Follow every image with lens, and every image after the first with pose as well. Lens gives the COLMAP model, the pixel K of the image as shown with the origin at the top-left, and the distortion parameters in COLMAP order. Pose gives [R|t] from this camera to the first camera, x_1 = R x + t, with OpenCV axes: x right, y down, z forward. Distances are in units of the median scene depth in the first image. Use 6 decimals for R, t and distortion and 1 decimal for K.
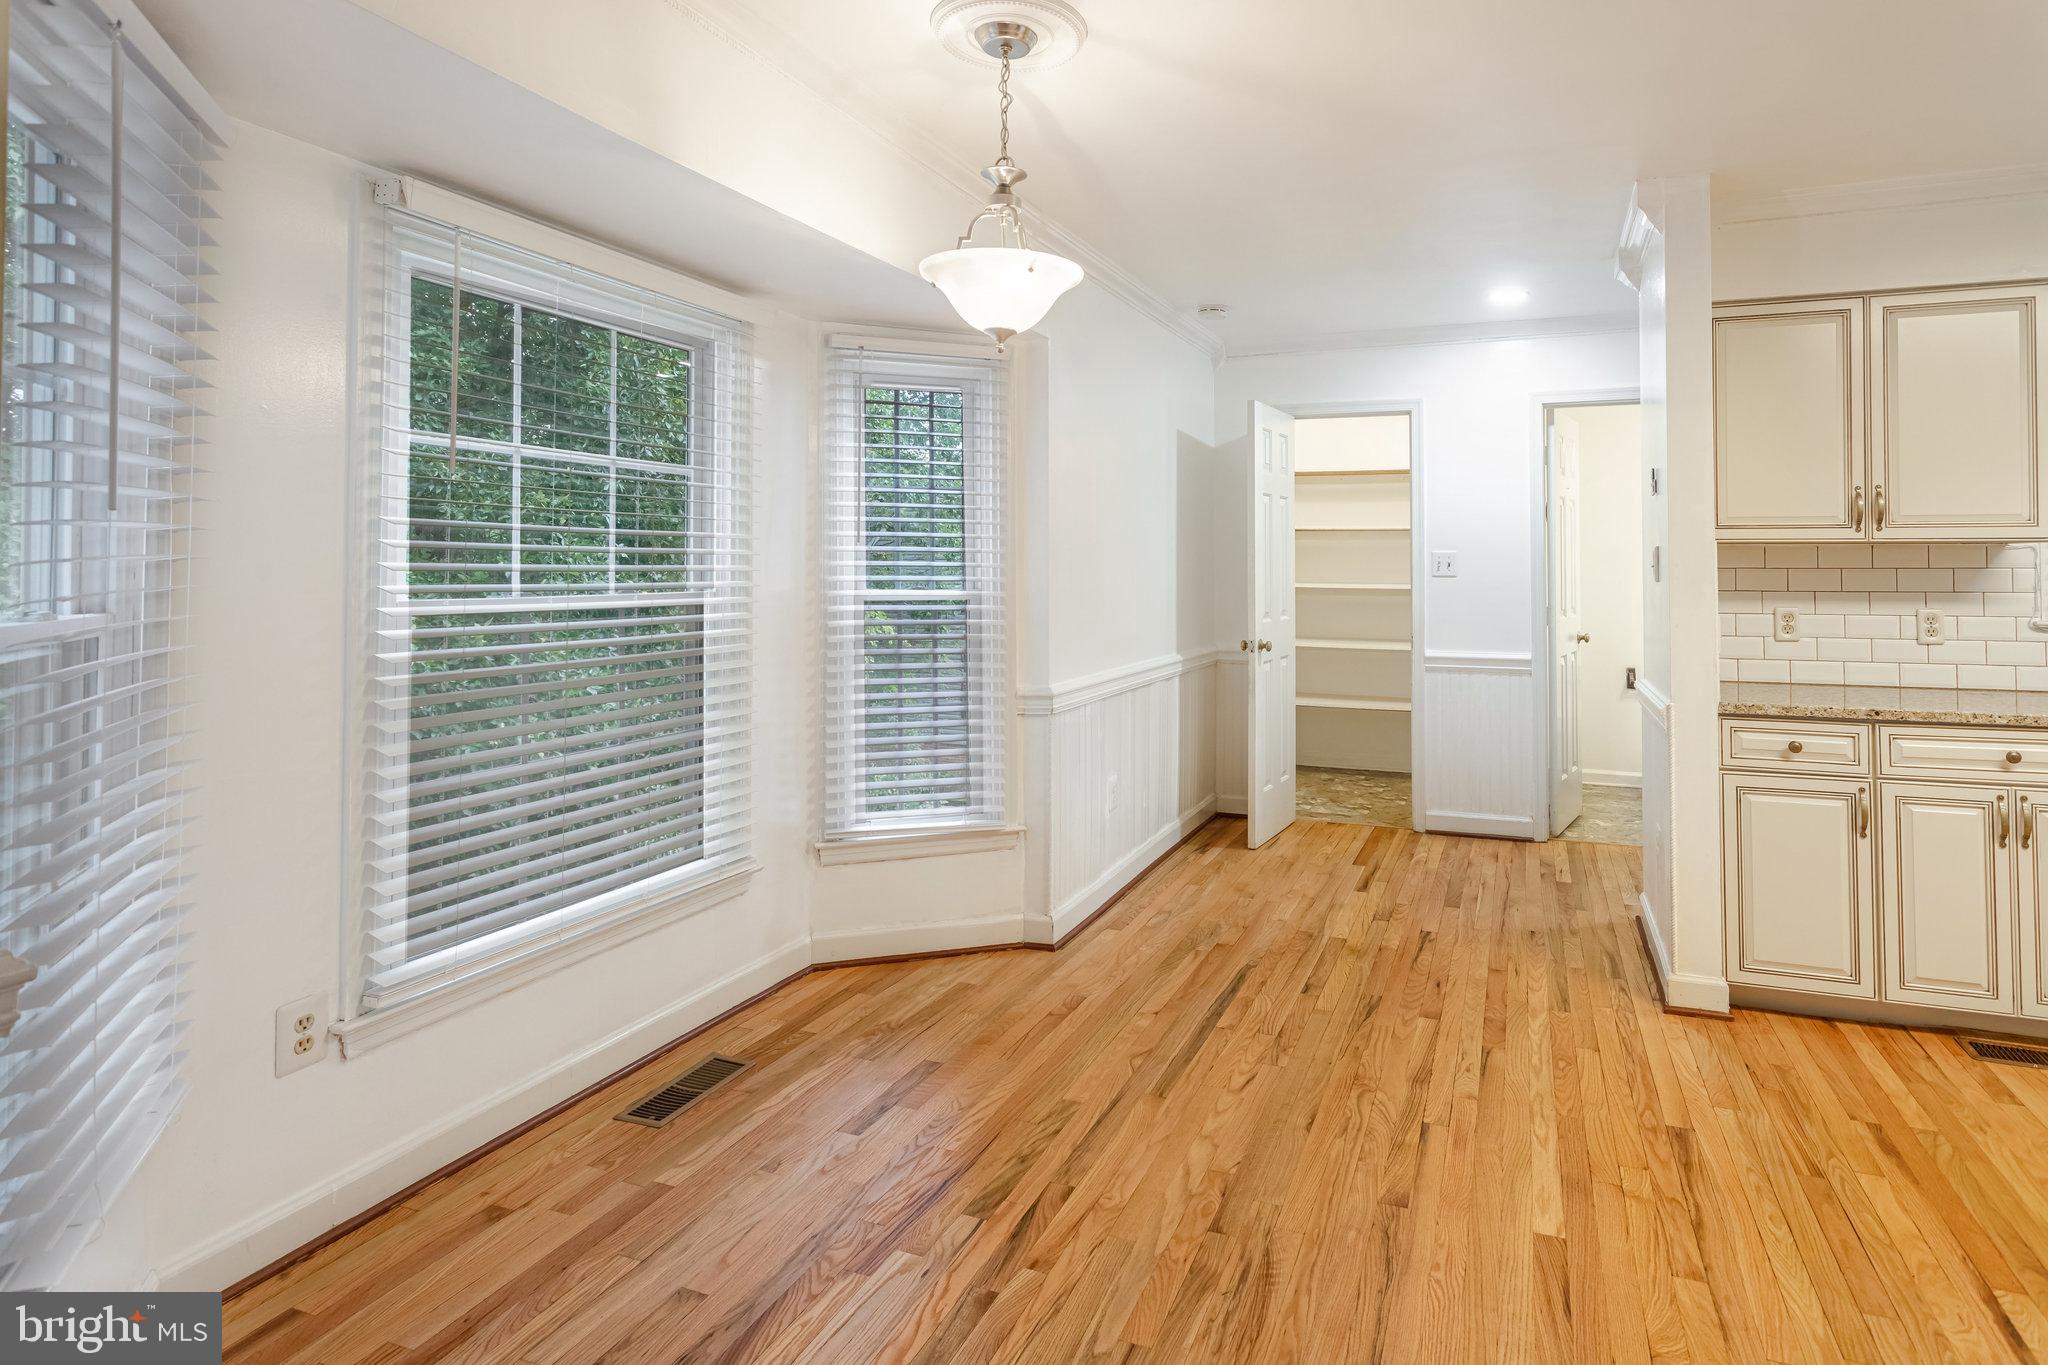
lens RADIAL K [[1082.2, 0, 1124.4], [0, 1082.2, 551.3], [0, 0, 1]] dist [-0.000812, 0.000192]
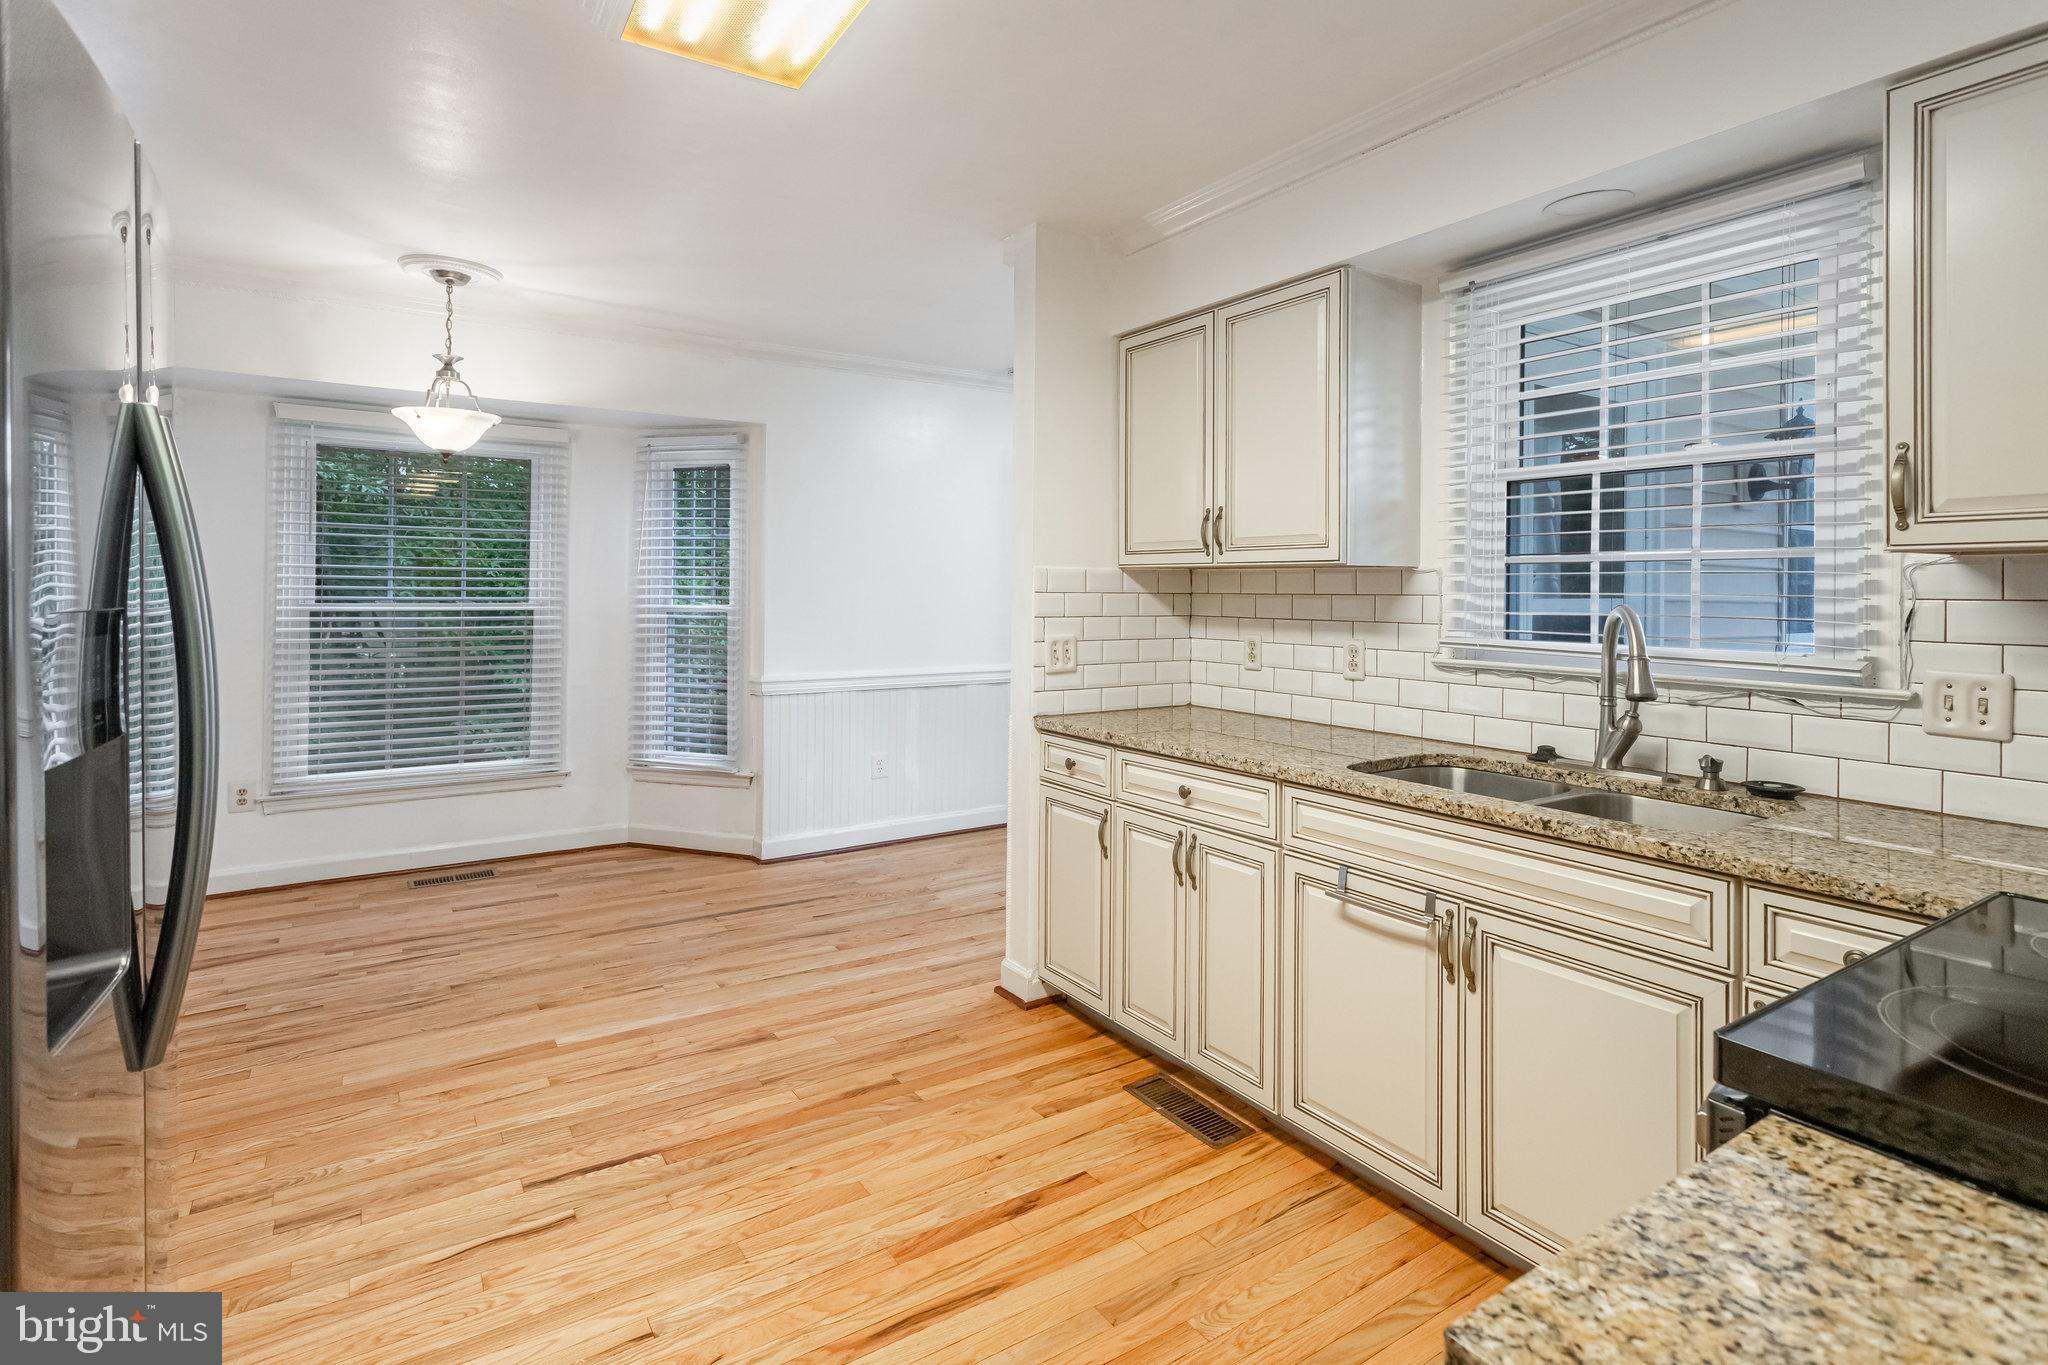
lens RADIAL K [[1009.3, 0, 1032.1], [0, 1009.3, 601.0], [0, 0, 1]] dist [0.000687, 0.000540]
pose [[0.805236, 0.009792, -0.592874, 1.208815], [0.002711, 0.999792, 0.020194, 0.003996], [0.592949, -0.017868, 0.805042, 0.203166]]
